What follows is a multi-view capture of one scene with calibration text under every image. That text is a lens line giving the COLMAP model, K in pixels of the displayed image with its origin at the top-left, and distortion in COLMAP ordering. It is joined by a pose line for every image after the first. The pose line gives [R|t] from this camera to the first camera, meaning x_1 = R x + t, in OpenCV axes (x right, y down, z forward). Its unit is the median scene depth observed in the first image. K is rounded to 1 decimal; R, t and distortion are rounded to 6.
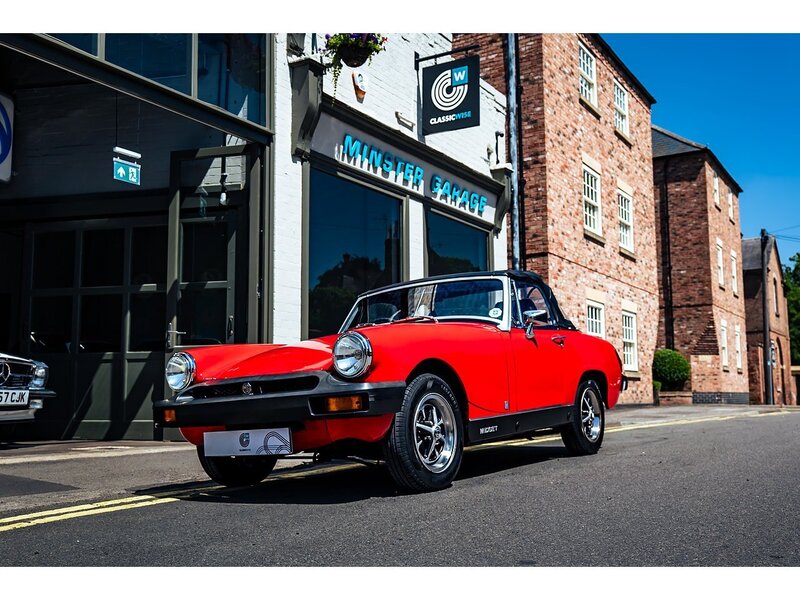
lens RADIAL K [[778.8, 0, 400.2], [0, 778.8, 296.8], [0, 0, 1]] dist [0.005110, -0.002310]
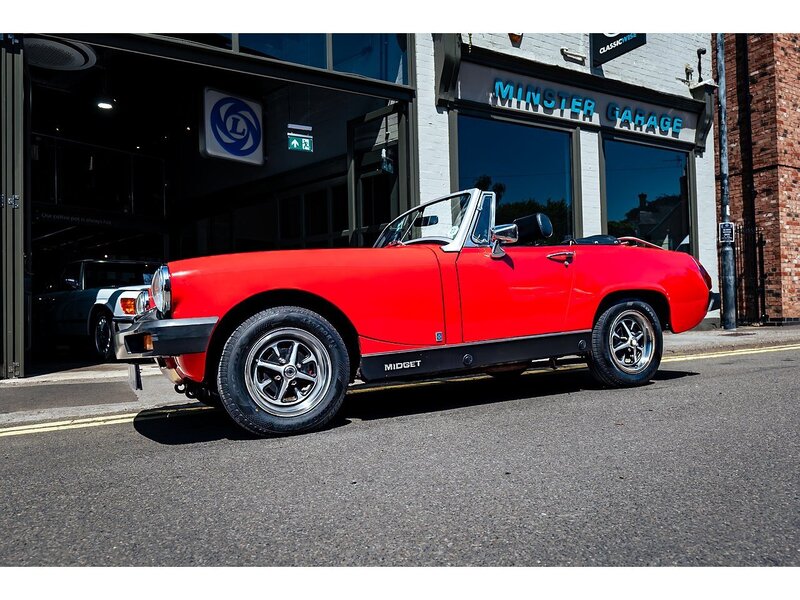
lens RADIAL K [[572.5, 0, 398.7], [0, 572.5, 296.0], [0, 0, 1]] dist [0.006369, 0.002397]
pose [[0.881072, -0.028154, -0.472144, 0.159859], [0.077765, 0.993265, 0.085890, 0.013713], [0.466546, -0.112391, 0.877327, 0.166146]]
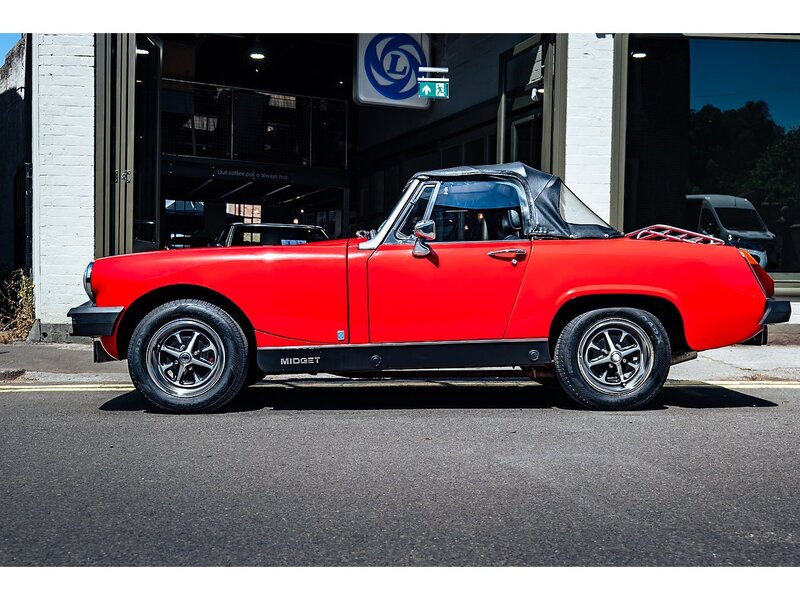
lens RADIAL K [[778.8, 0, 400.2], [0, 778.8, 296.8], [0, 0, 1]] dist [0.005110, -0.002310]
pose [[0.606318, 0.036567, -0.794381, 0.341466], [0.078393, 0.991328, 0.105467, 0.003903], [0.791349, -0.126221, 0.598193, 0.212236]]
